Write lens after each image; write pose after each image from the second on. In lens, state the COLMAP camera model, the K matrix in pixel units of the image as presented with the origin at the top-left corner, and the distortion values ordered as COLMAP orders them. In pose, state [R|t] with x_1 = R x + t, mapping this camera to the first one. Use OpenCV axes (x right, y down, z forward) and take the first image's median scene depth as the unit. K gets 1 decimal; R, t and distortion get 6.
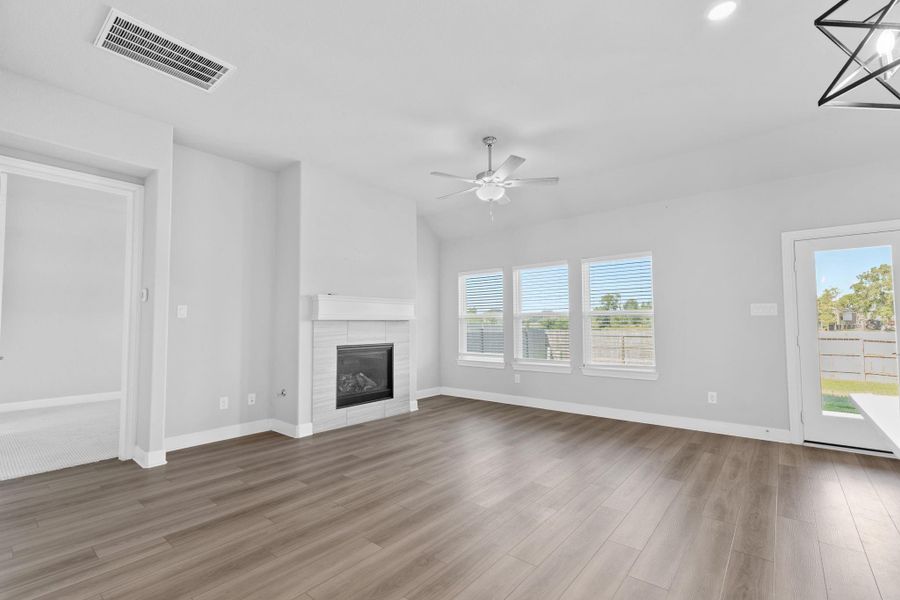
lens RADIAL K [[404.8, 0, 447.0], [0, 404.8, 303.5], [0, 0, 1]] dist [0.000638, 0.000108]
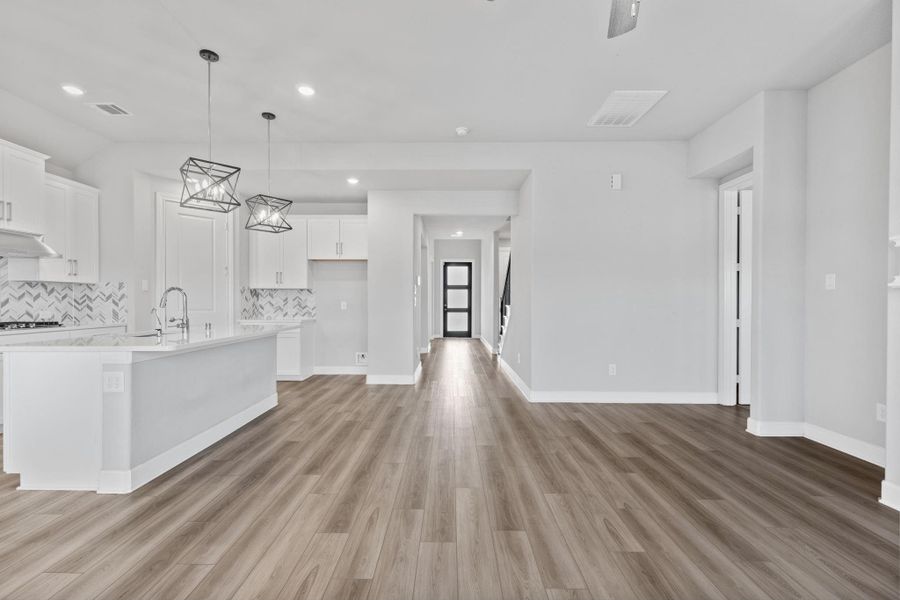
lens RADIAL K [[404.8, 0, 447.7], [0, 404.8, 301.0], [0, 0, 1]] dist [0.000638, 0.000108]
pose [[-0.777511, 0.002807, -0.628863, 0.617926], [0.034912, 0.998641, -0.038707, 0.081547], [0.627900, -0.052050, -0.776552, 1.498969]]
